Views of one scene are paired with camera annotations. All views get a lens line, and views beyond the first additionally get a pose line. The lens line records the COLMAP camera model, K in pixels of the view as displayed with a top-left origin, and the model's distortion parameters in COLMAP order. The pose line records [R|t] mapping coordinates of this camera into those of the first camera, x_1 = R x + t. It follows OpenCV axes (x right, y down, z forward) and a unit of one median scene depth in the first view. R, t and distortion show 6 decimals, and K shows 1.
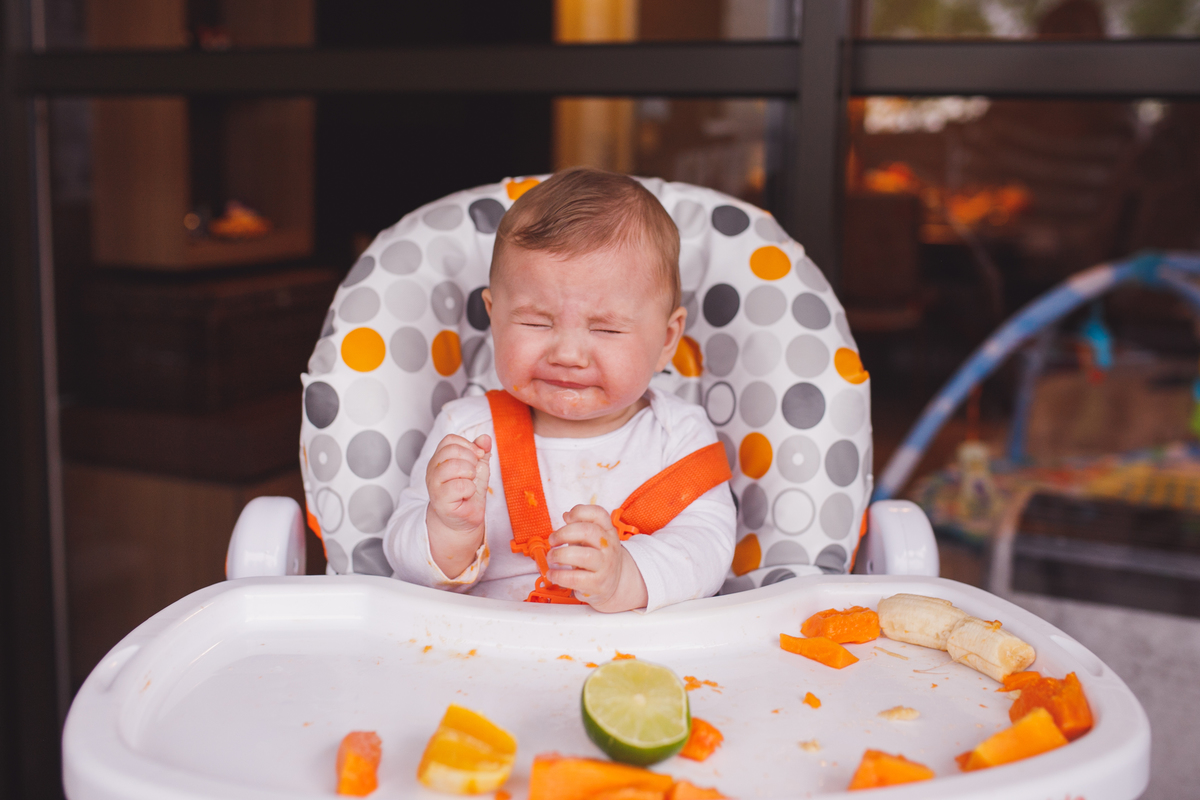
lens RADIAL K [[1251.1, 0, 582.3], [0, 1251.1, 375.2], [0, 0, 1]] dist [-0.084686, 0.000000]
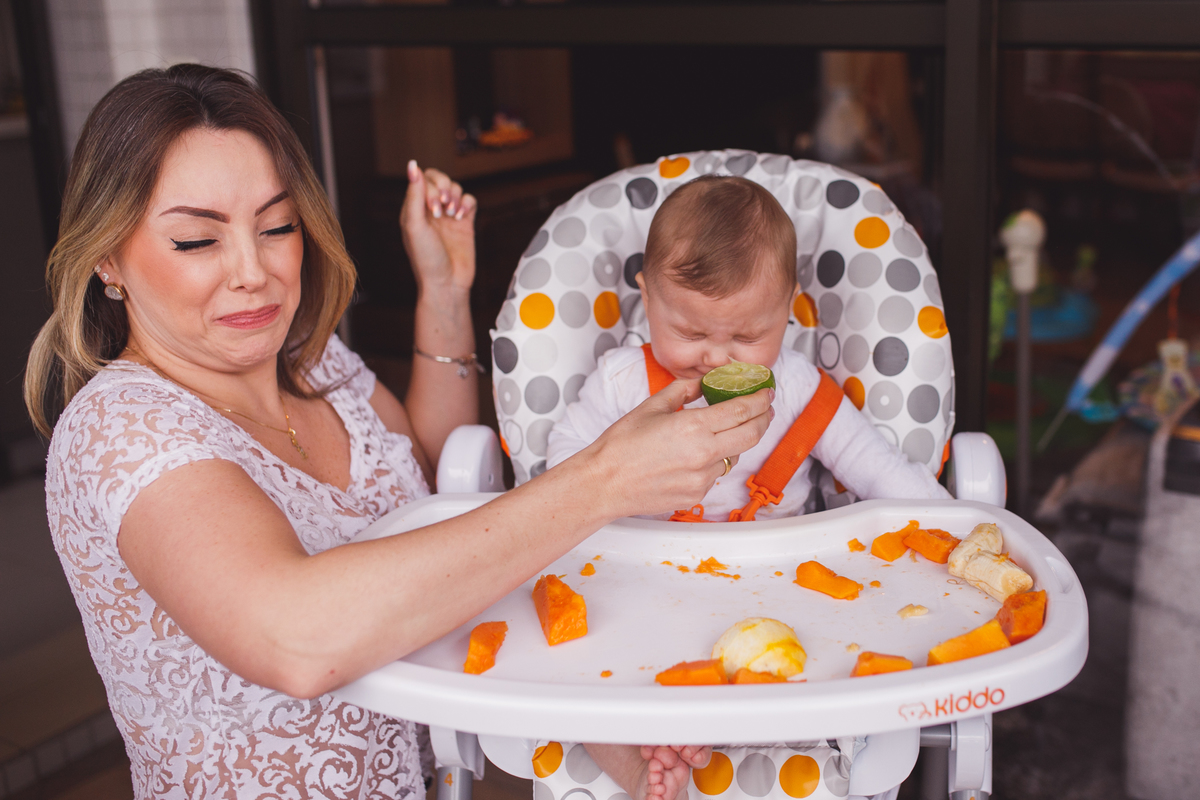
lens RADIAL K [[1251.1, 0, 684.2], [0, 1251.1, 369.4], [0, 0, 1]] dist [-0.084686, 0.000000]
pose [[0.986534, 0.003771, -0.163515, 0.172957], [0.014436, 0.993824, 0.110021, -0.096016], [0.162920, -0.110900, 0.980387, -0.211664]]
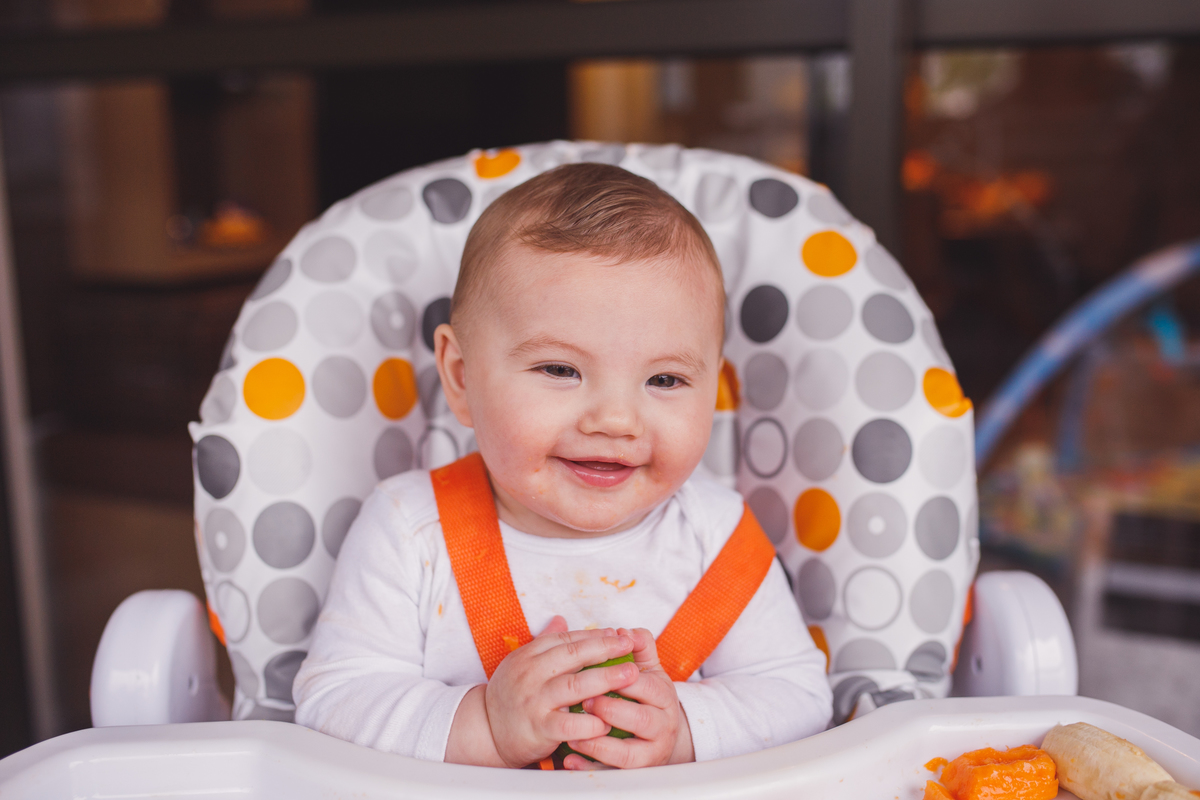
lens RADIAL K [[1192.9, 0, 608.5], [0, 1192.9, 392.4], [0, 0, 1]] dist [-0.061826, 0.000000]
pose [[0.999650, -0.026062, -0.004604, 0.021937], [0.026151, 0.999447, 0.020541, -0.026892], [0.004066, -0.020654, 0.999778, 0.303448]]
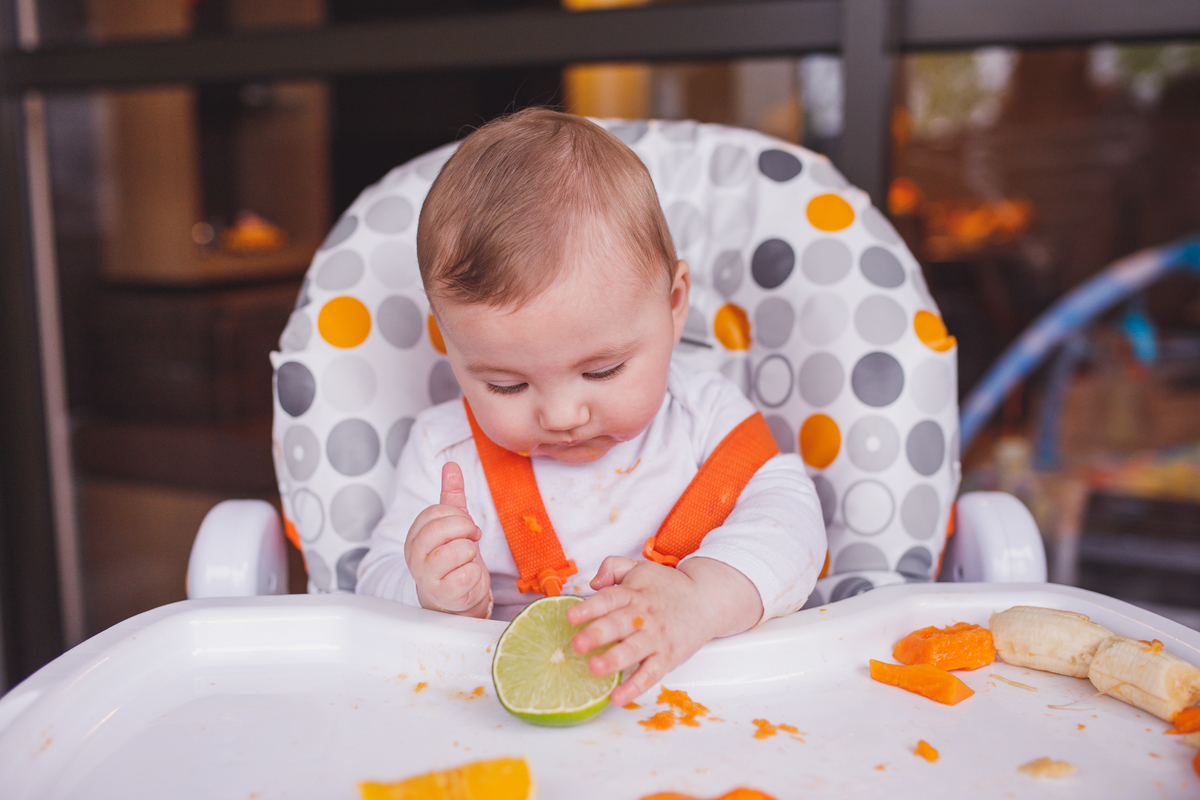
lens RADIAL K [[1192.9, 0, 574.9], [0, 1192.9, 390.9], [0, 0, 1]] dist [-0.061826, 0.000000]
pose [[0.999640, -0.018693, -0.019233, -0.007730], [0.018604, 0.999815, -0.004809, 0.031407], [0.019320, 0.004449, 0.999803, 0.204090]]
